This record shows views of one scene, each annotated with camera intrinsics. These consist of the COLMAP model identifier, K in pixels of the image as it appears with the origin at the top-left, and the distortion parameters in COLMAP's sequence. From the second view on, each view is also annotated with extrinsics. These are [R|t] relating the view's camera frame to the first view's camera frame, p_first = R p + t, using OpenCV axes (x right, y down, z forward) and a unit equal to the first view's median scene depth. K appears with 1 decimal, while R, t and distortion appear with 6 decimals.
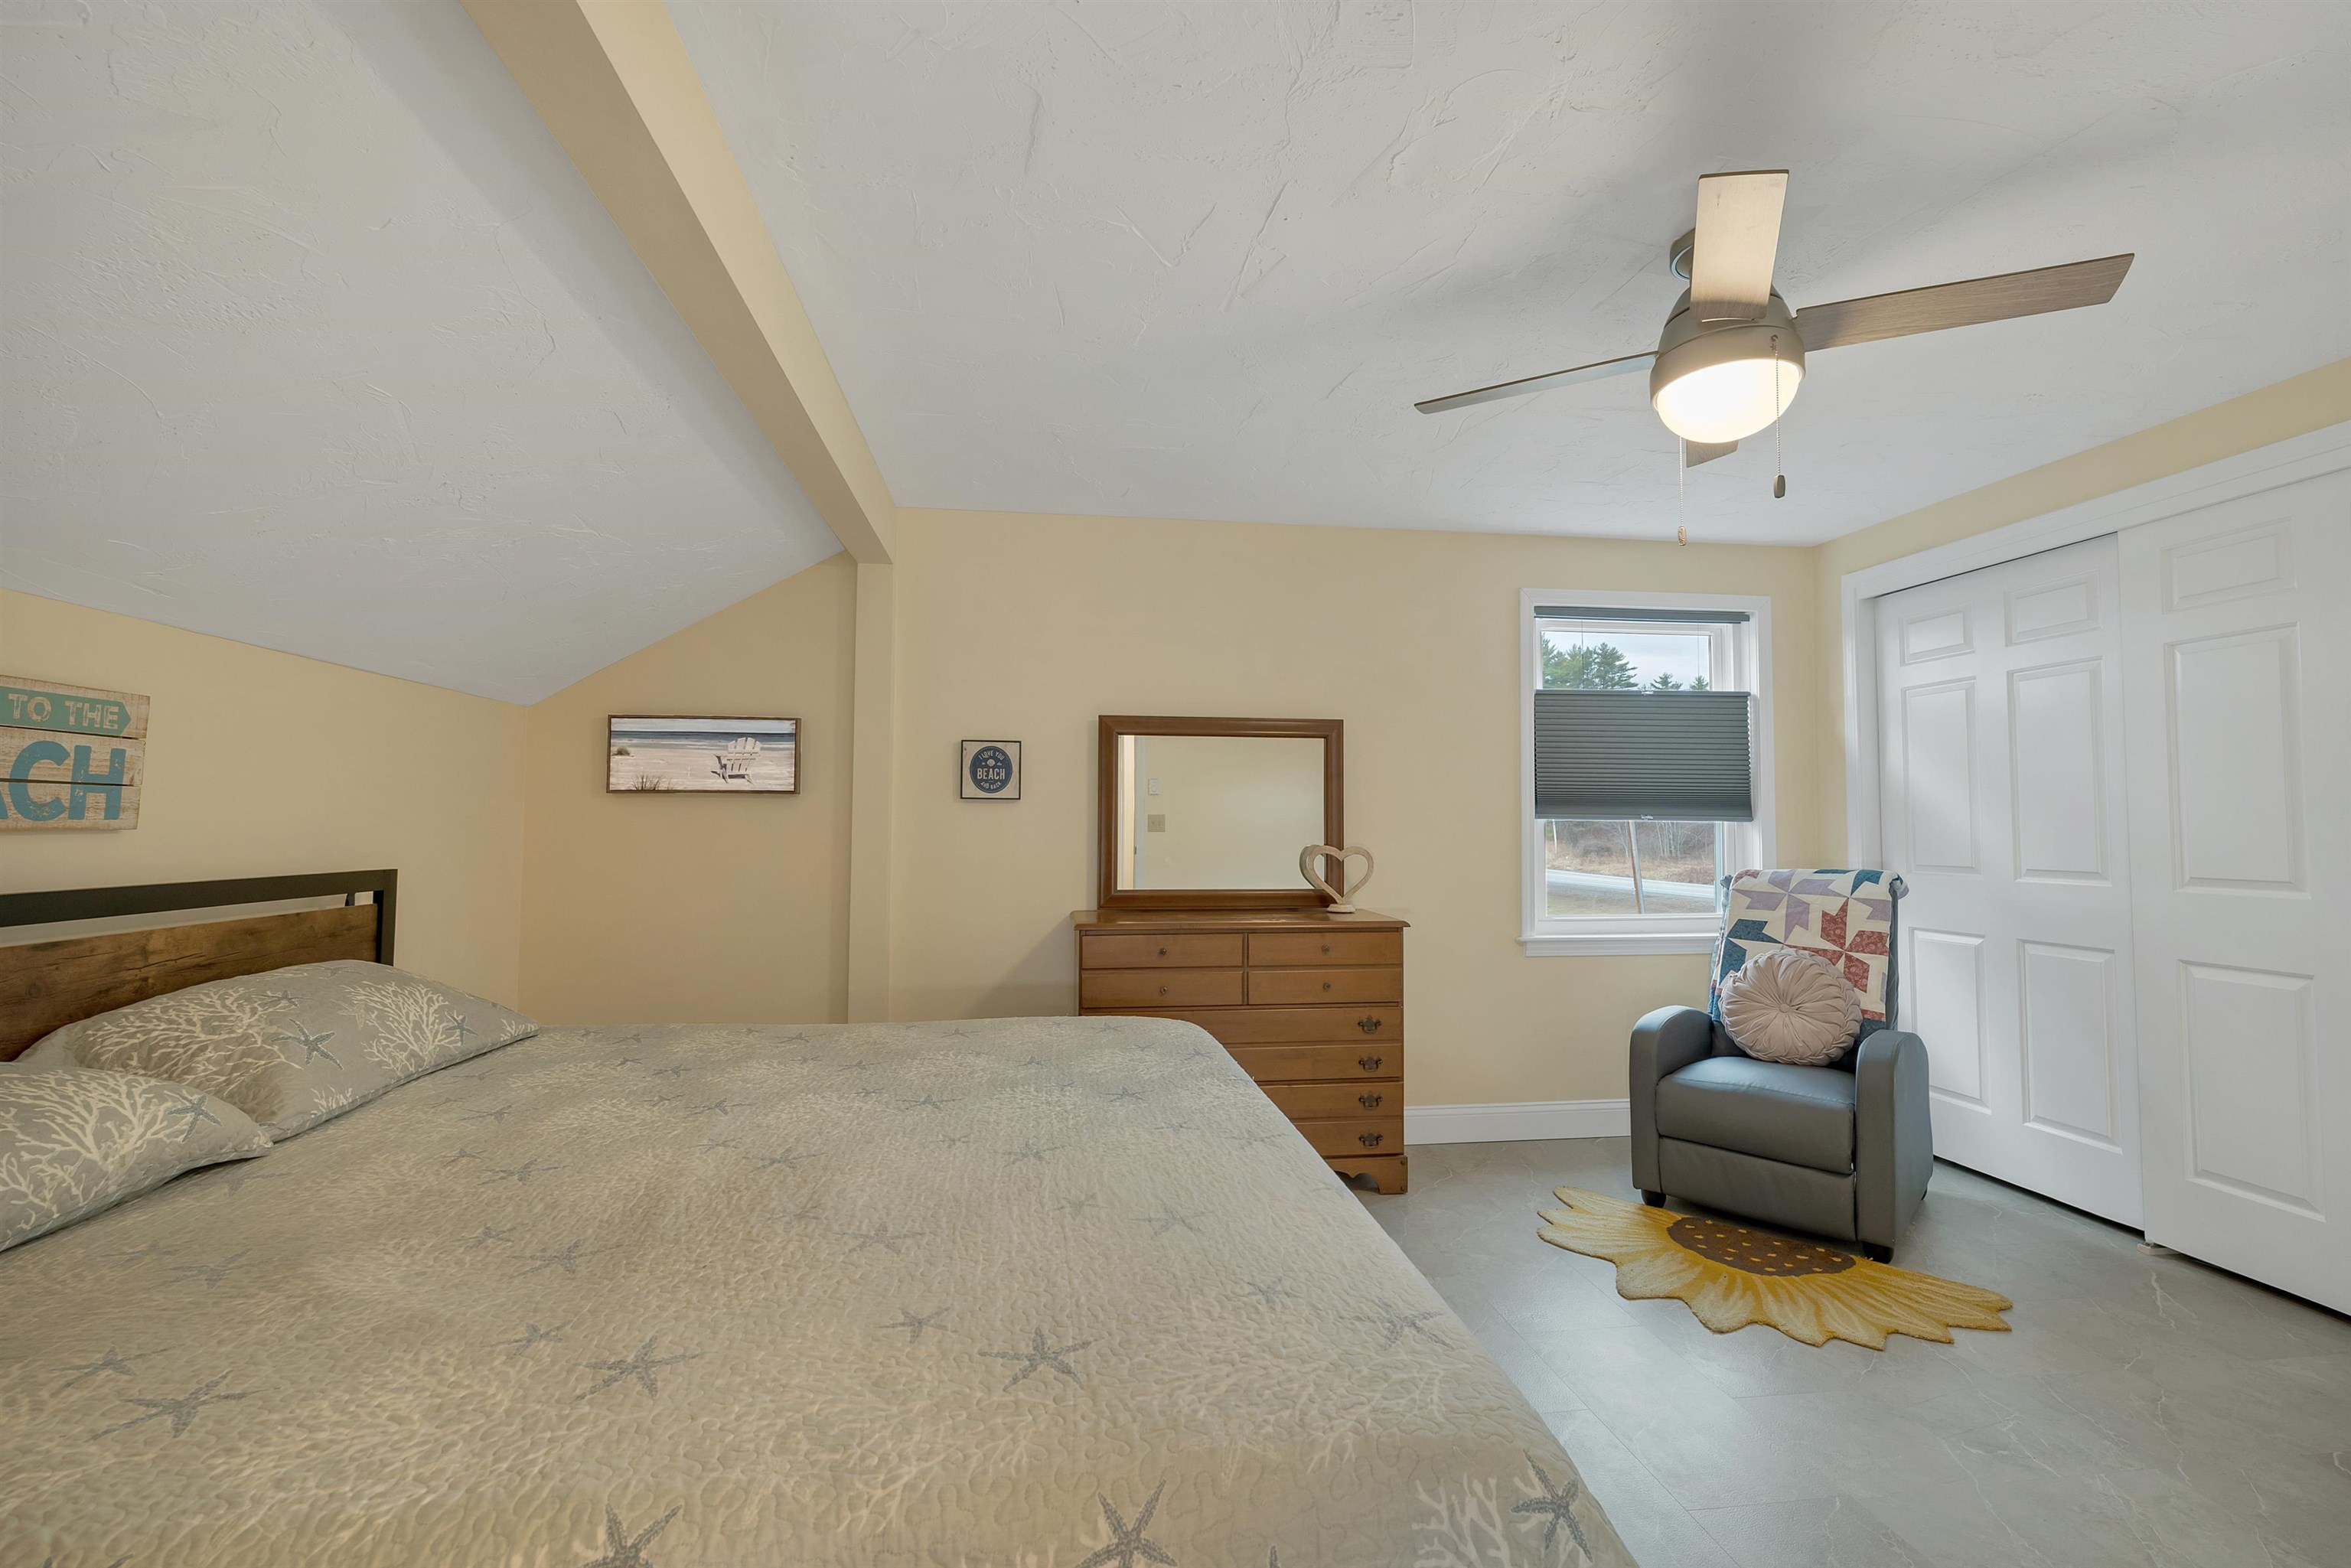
lens RADIAL K [[1019.9, 0, 1177.5], [0, 1019.9, 801.3], [0, 0, 1]] dist [-0.000755, -0.000340]
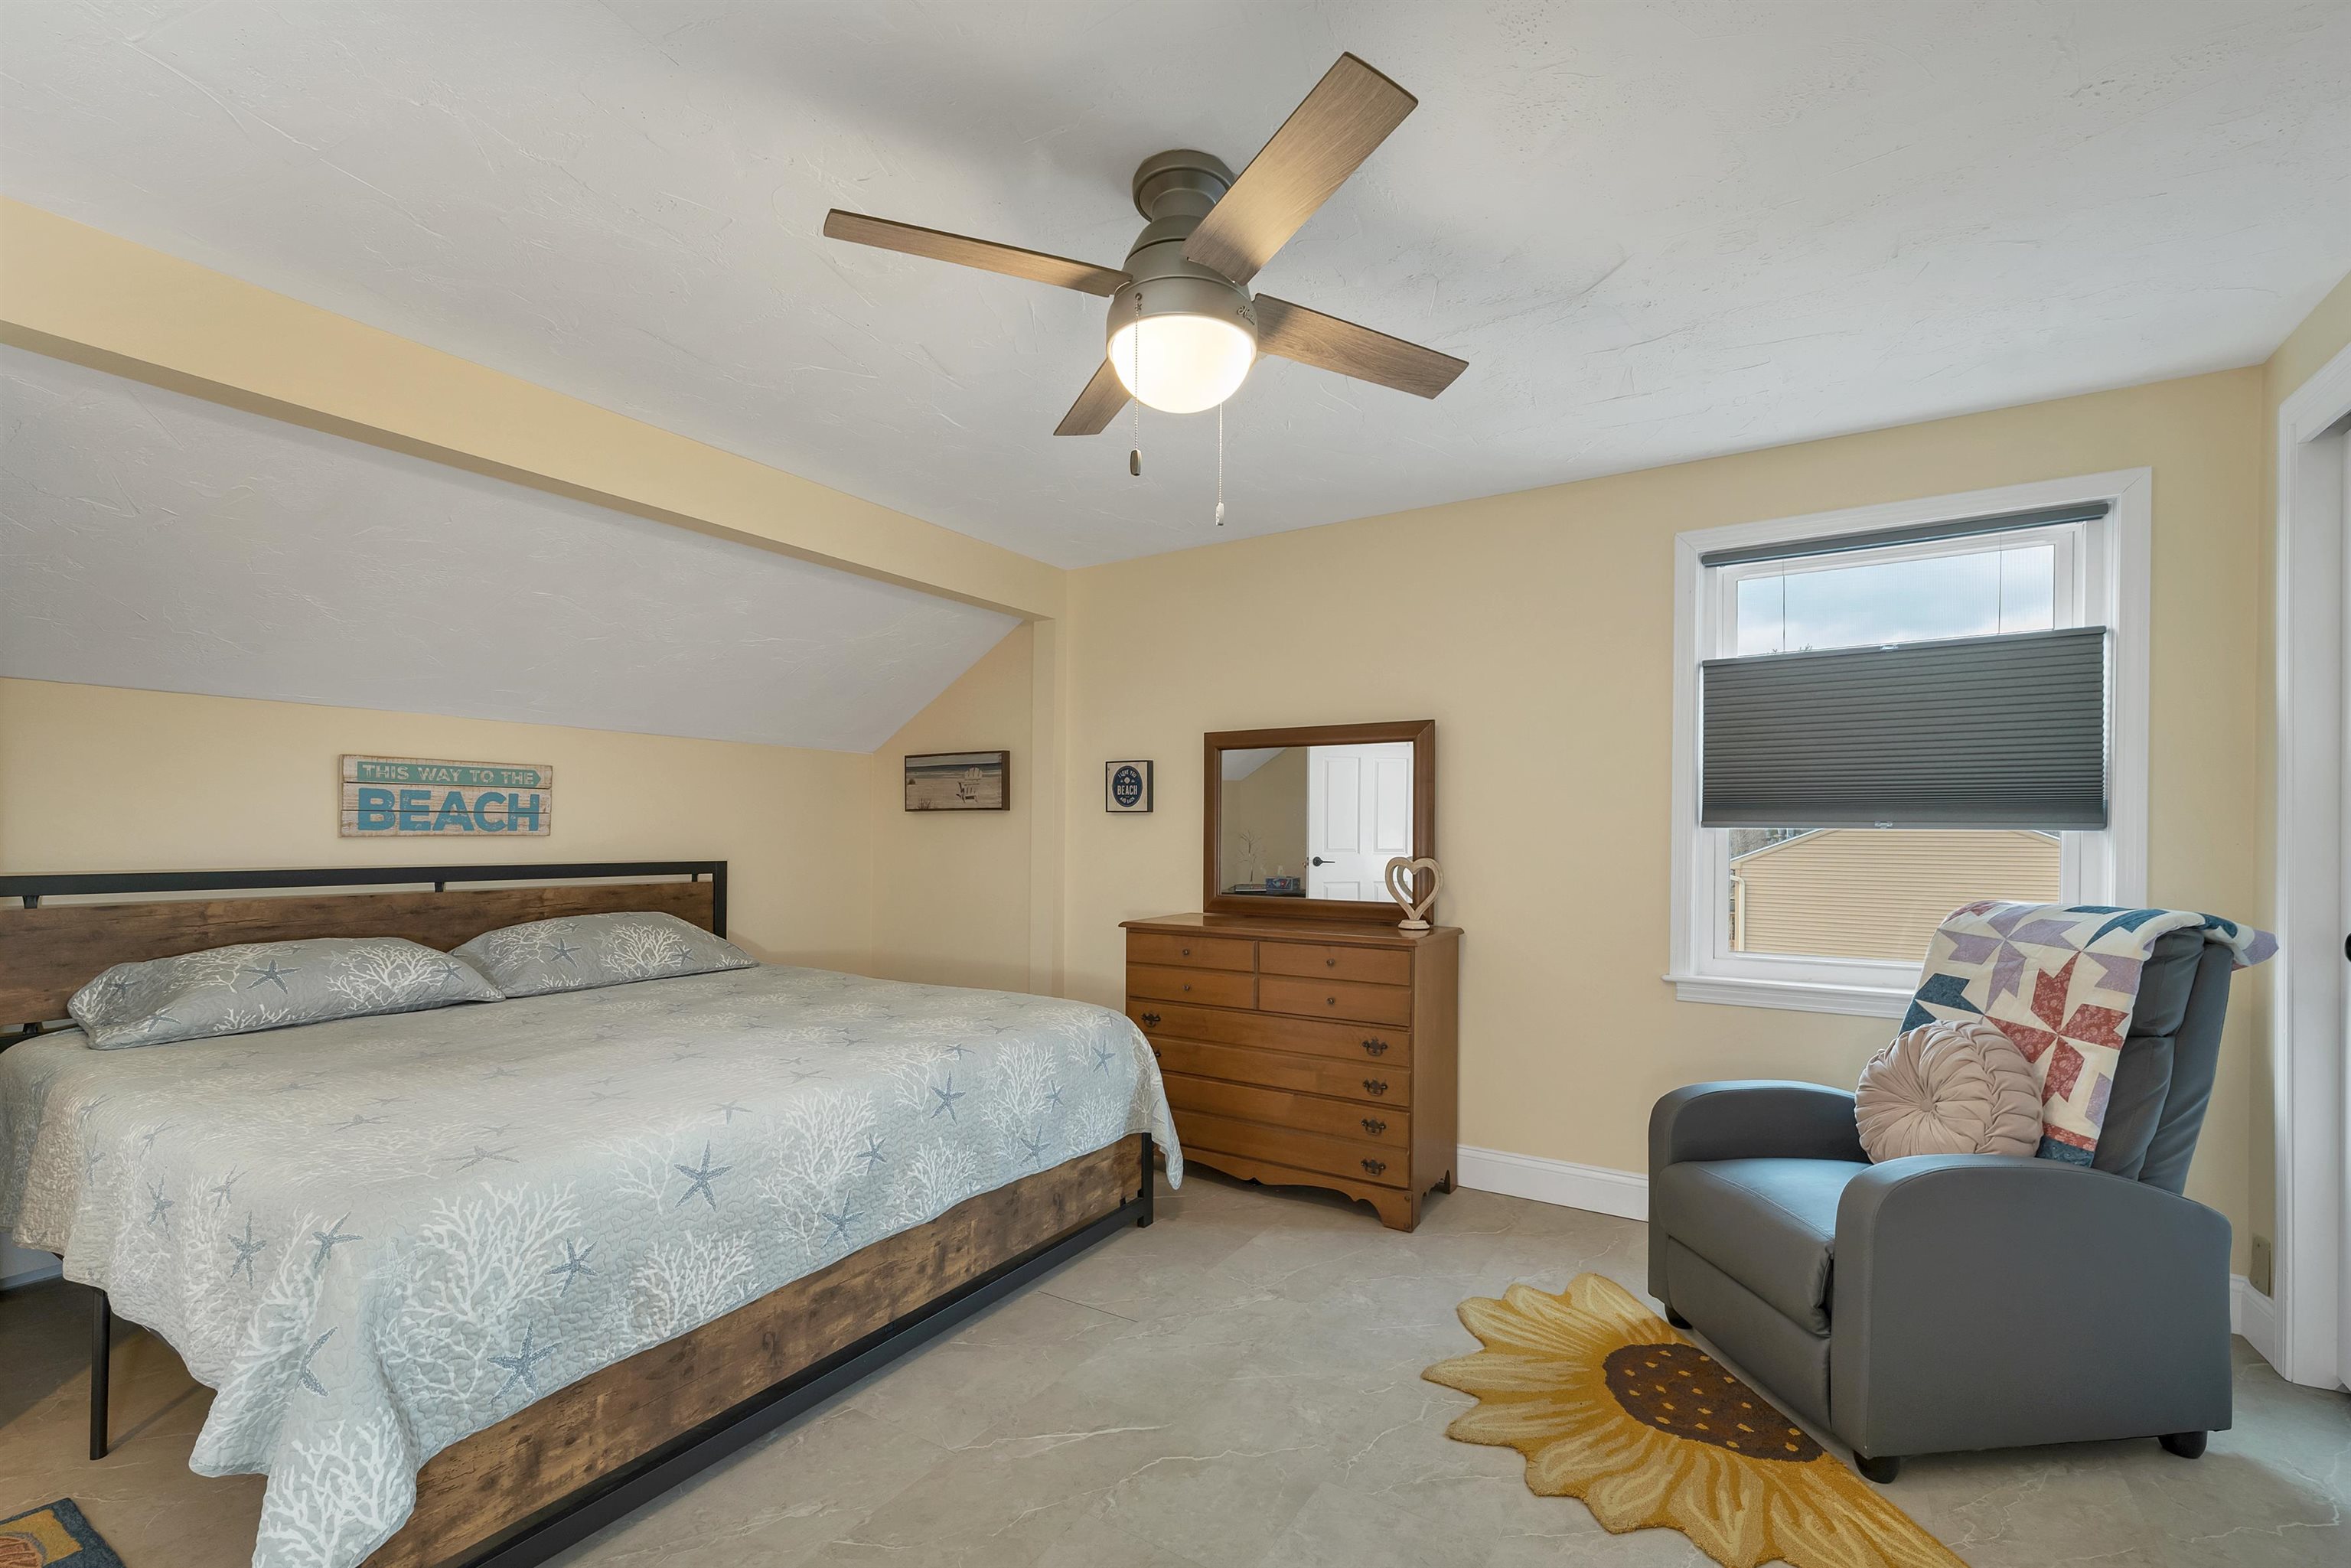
lens RADIAL K [[1019.4, 0, 1177.9], [0, 1019.4, 857.6], [0, 0, 1]] dist [0.000065, -0.000425]
pose [[0.765652, 0.015341, -0.643072, 0.636338], [0.013360, 0.999121, 0.039742, 0.004550], [0.643116, -0.039020, 0.764774, 0.164329]]
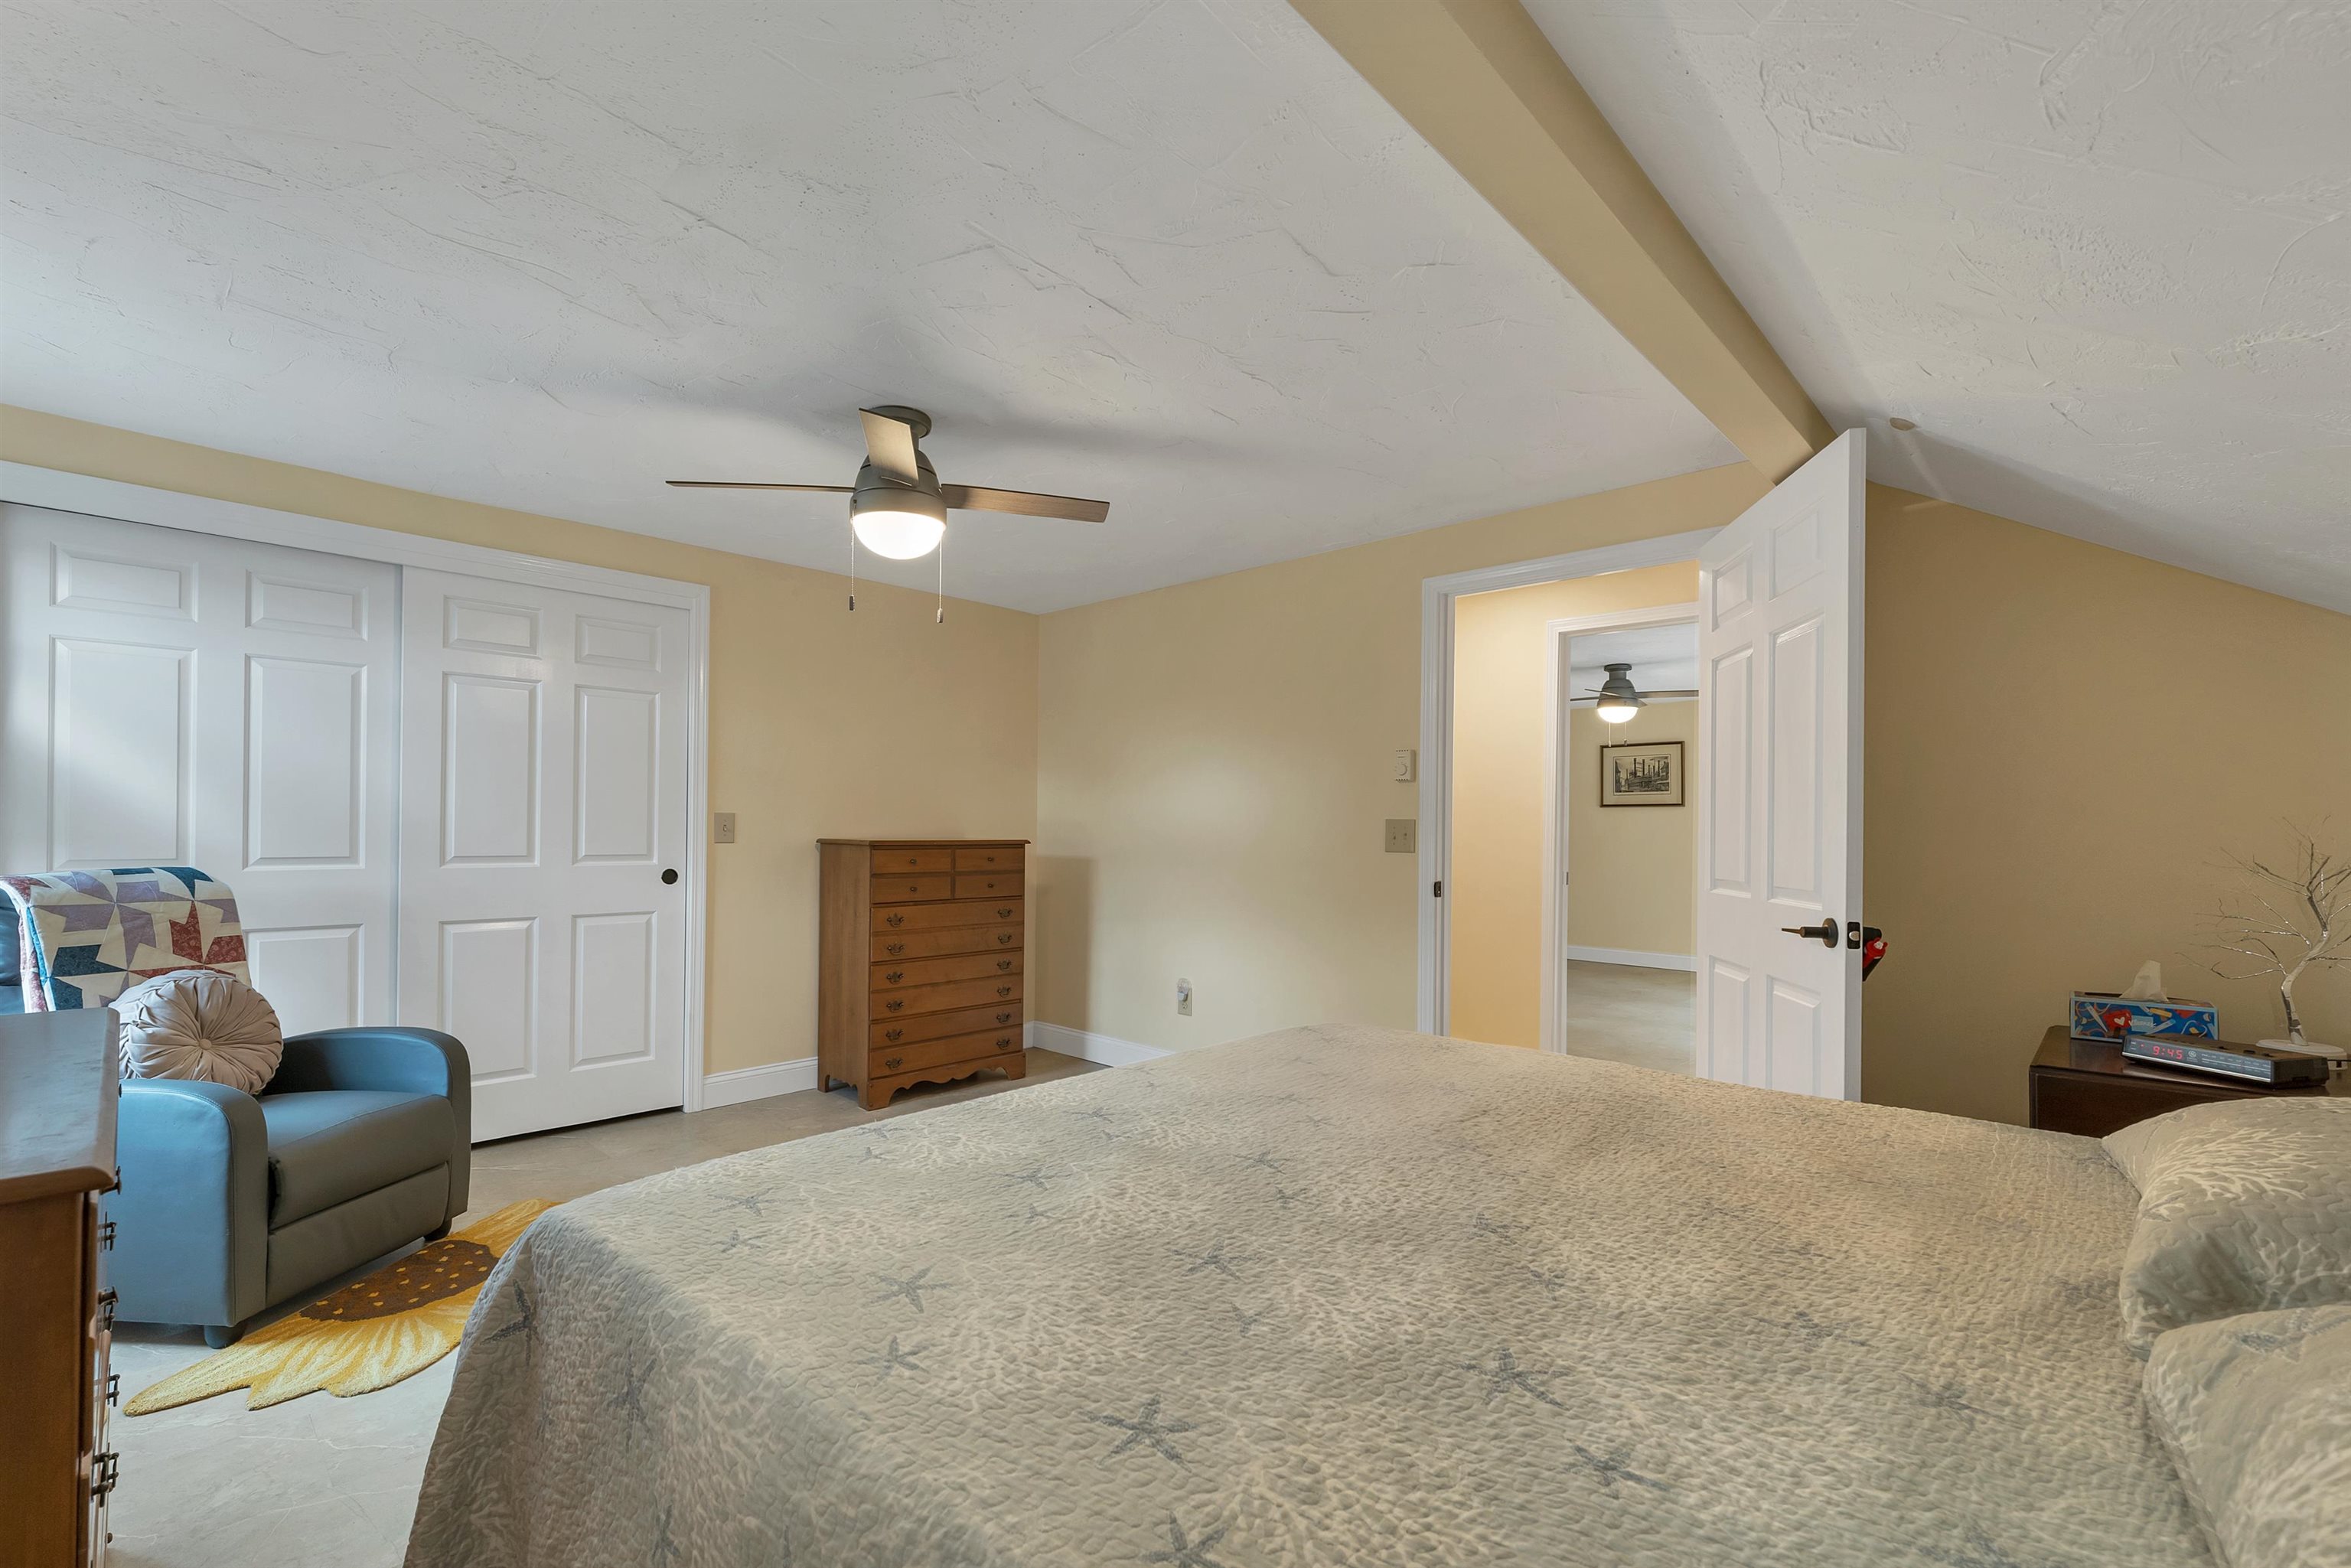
lens RADIAL K [[995.7, 0, 1177.0], [0, 995.7, 823.6], [0, 0, 1]] dist [0.000792, -0.000191]
pose [[-0.620615, -0.006747, 0.784086, -0.472760], [-0.030264, 0.999424, -0.015354, 0.020258], [-0.783531, -0.033258, -0.620462, 0.879014]]
